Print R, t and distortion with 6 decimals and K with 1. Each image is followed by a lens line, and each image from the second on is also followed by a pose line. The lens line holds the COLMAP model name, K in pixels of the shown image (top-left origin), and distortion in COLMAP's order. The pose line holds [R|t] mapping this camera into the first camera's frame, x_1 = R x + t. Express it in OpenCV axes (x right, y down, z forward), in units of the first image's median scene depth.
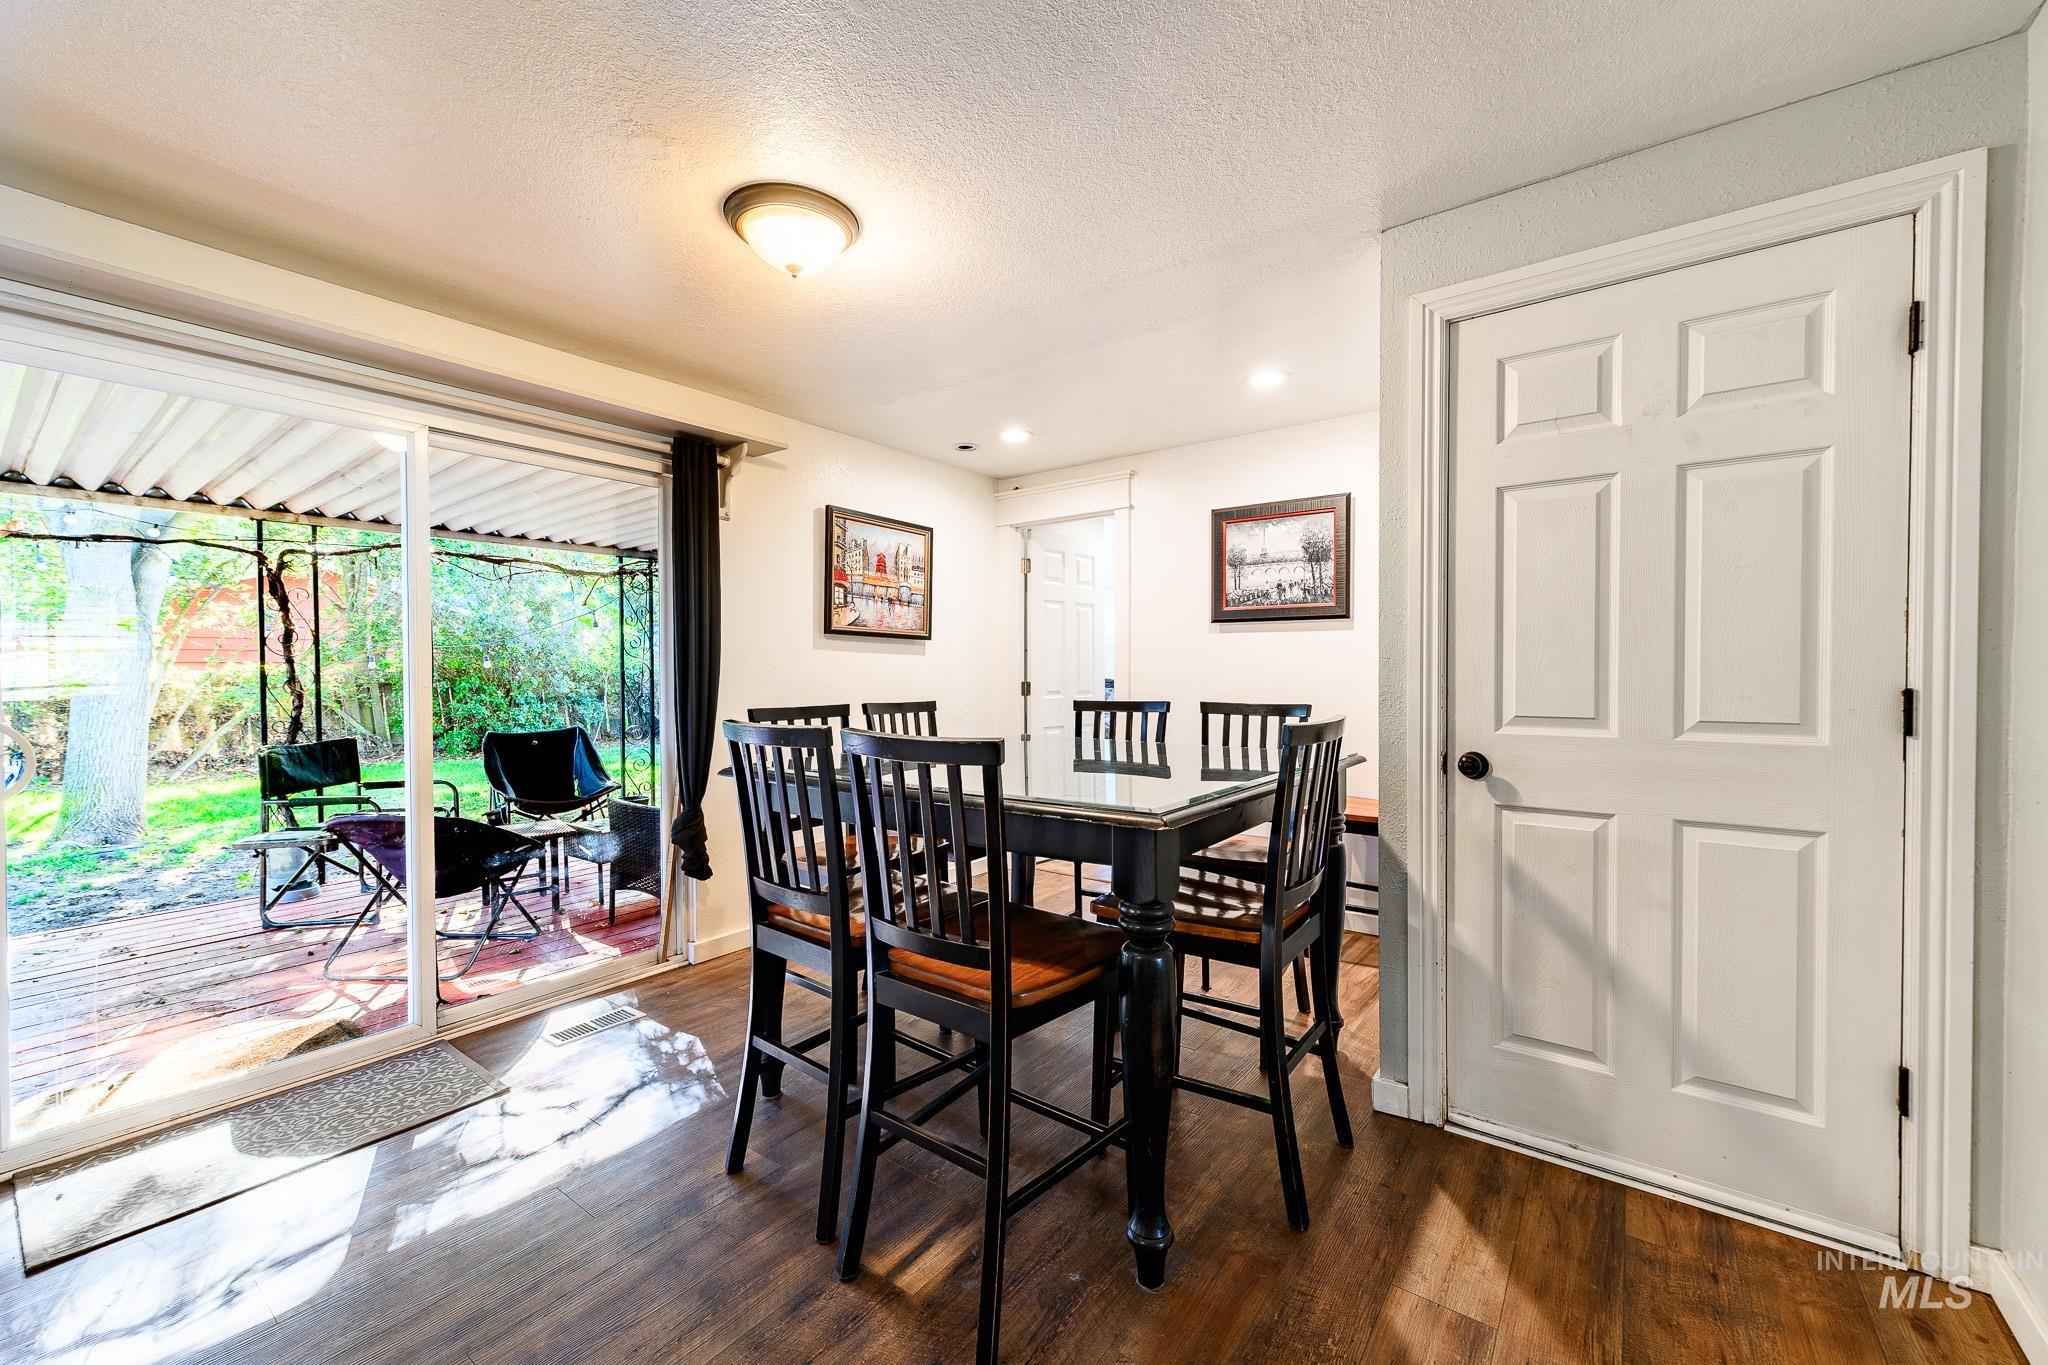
lens RADIAL K [[808.9, 0, 1042.2], [0, 808.9, 685.2], [0, 0, 1]] dist [0.003318, -0.000790]
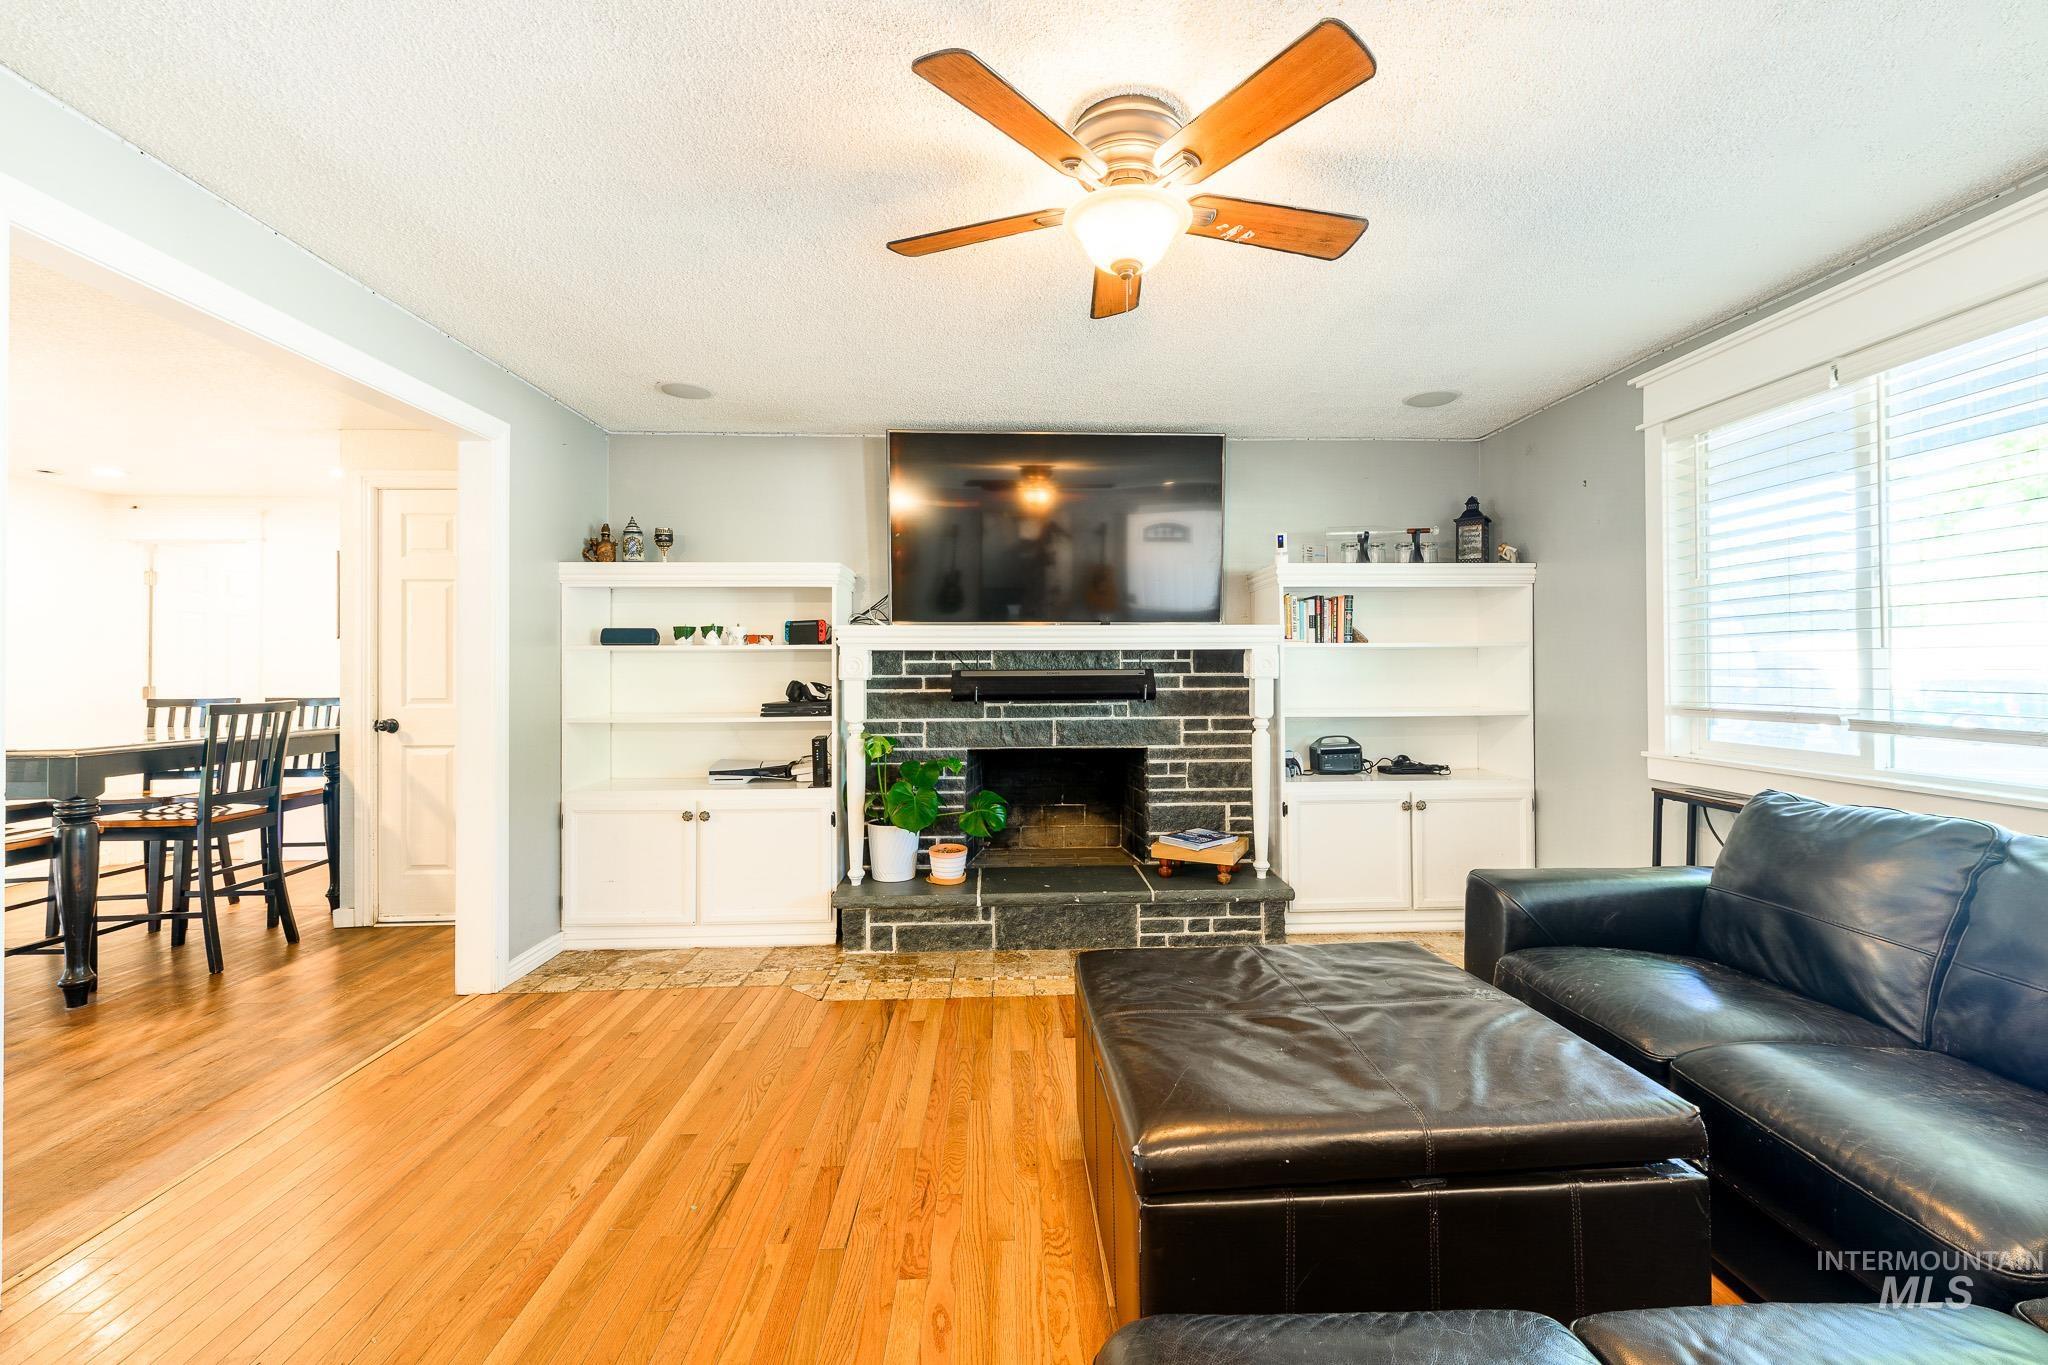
lens RADIAL K [[808.9, 0, 1025.6], [0, 808.9, 662.2], [0, 0, 1]] dist [0.003318, -0.000790]
pose [[0.774981, 0.007258, 0.631943, 0.488447], [0.013590, 0.999511, -0.028145, 0.024775], [-0.631838, 0.030400, 0.774504, -1.392248]]
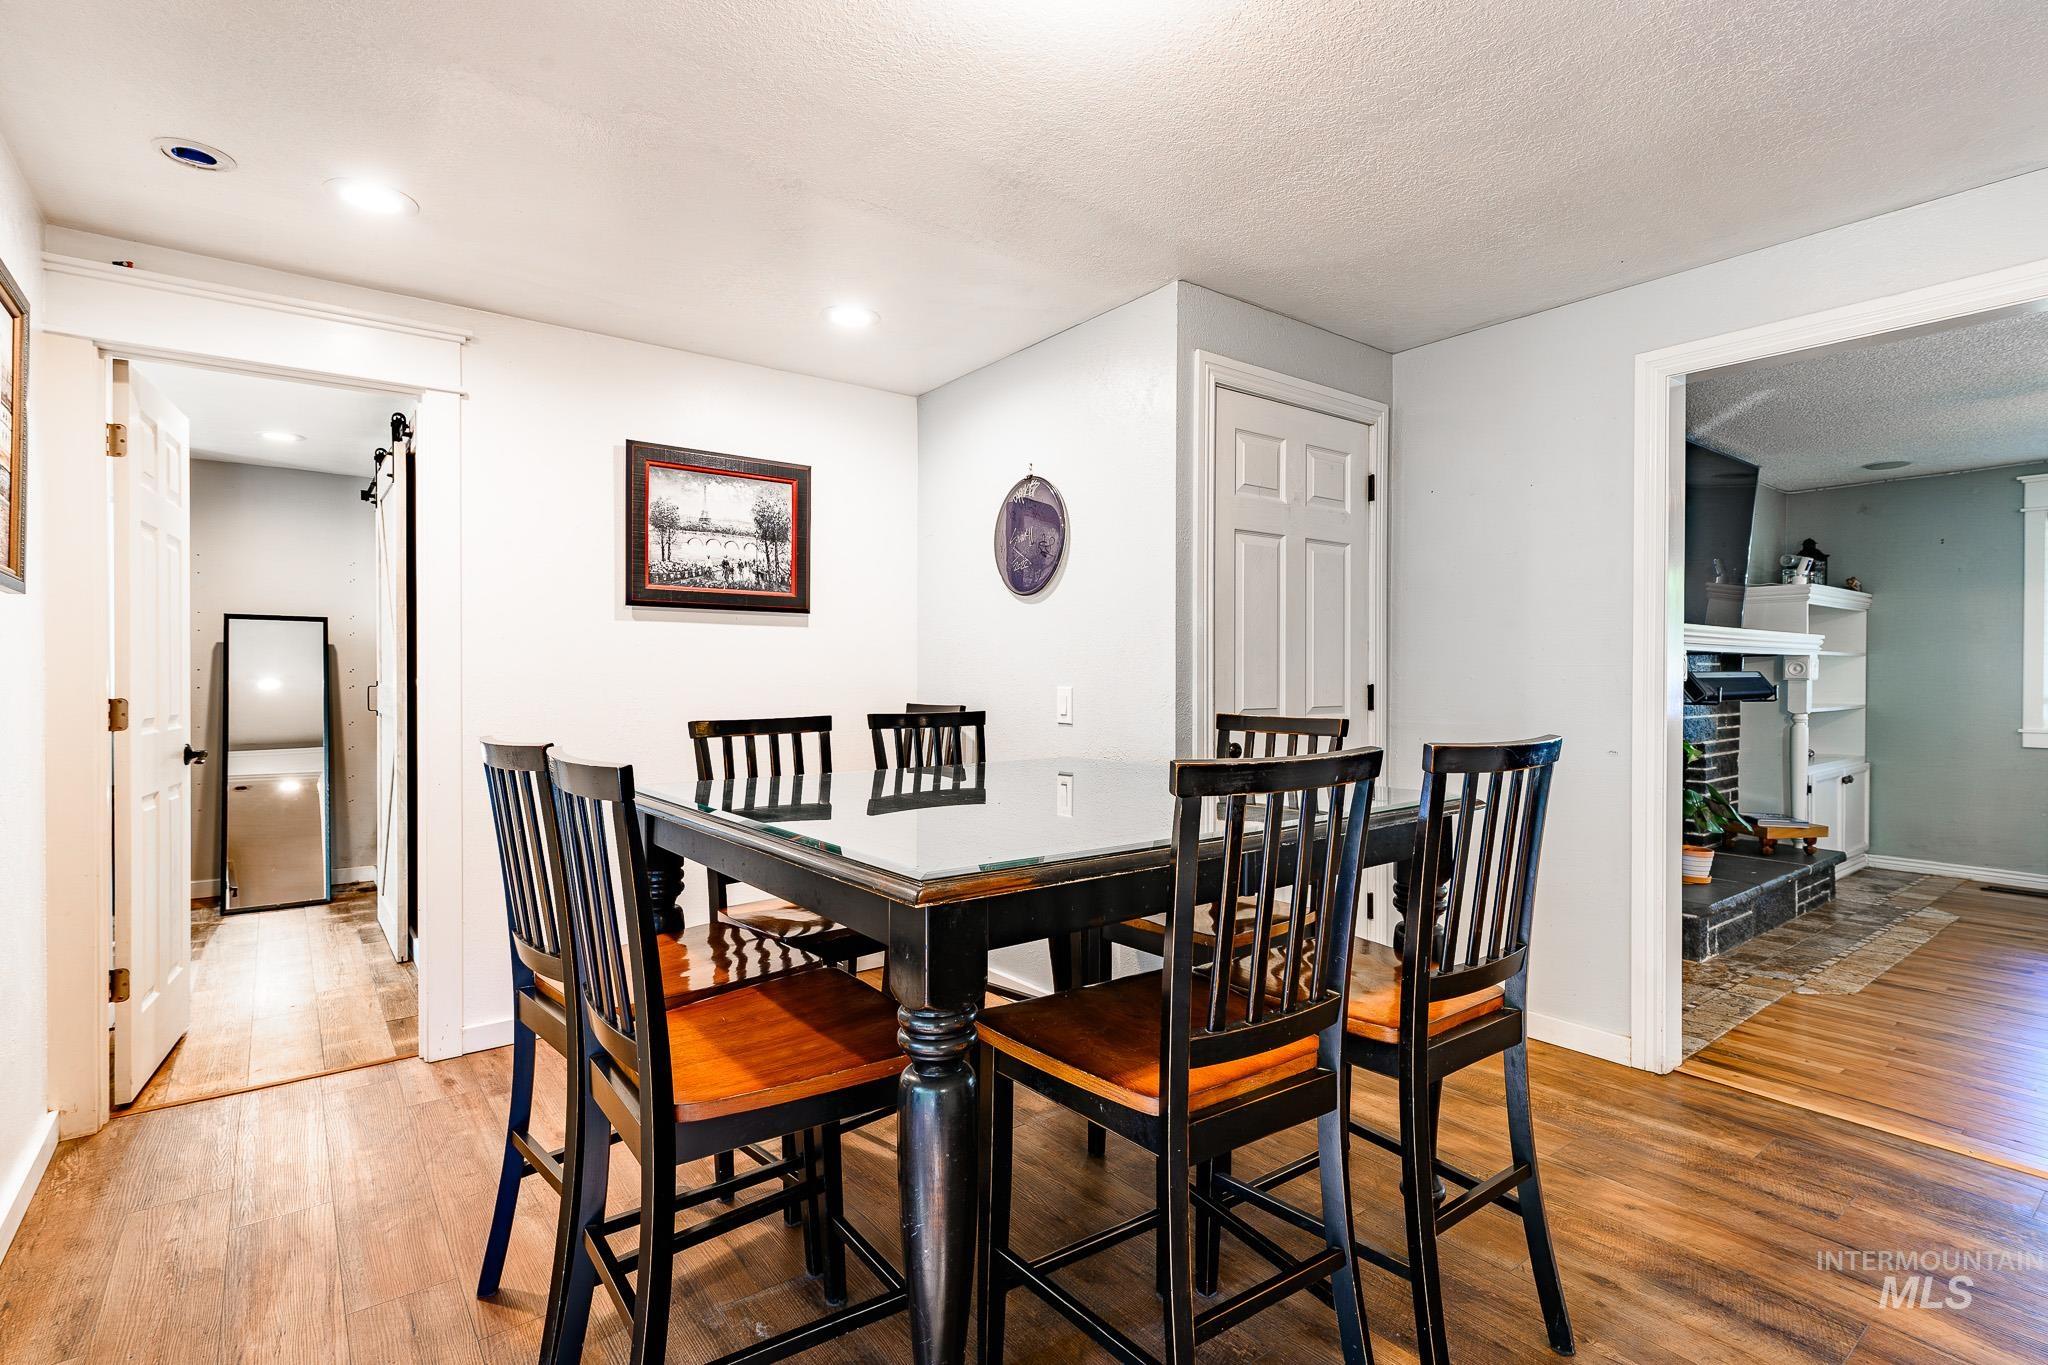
lens RADIAL K [[986.0, 0, 1032.9], [0, 986.0, 681.4], [0, 0, 1]] dist [0.000720, 0.000430]
pose [[0.270664, -0.003596, 0.962667, -0.986745], [0.017468, 0.999847, -0.001177, -0.010551], [-0.962515, 0.017135, 0.270686, 0.880622]]
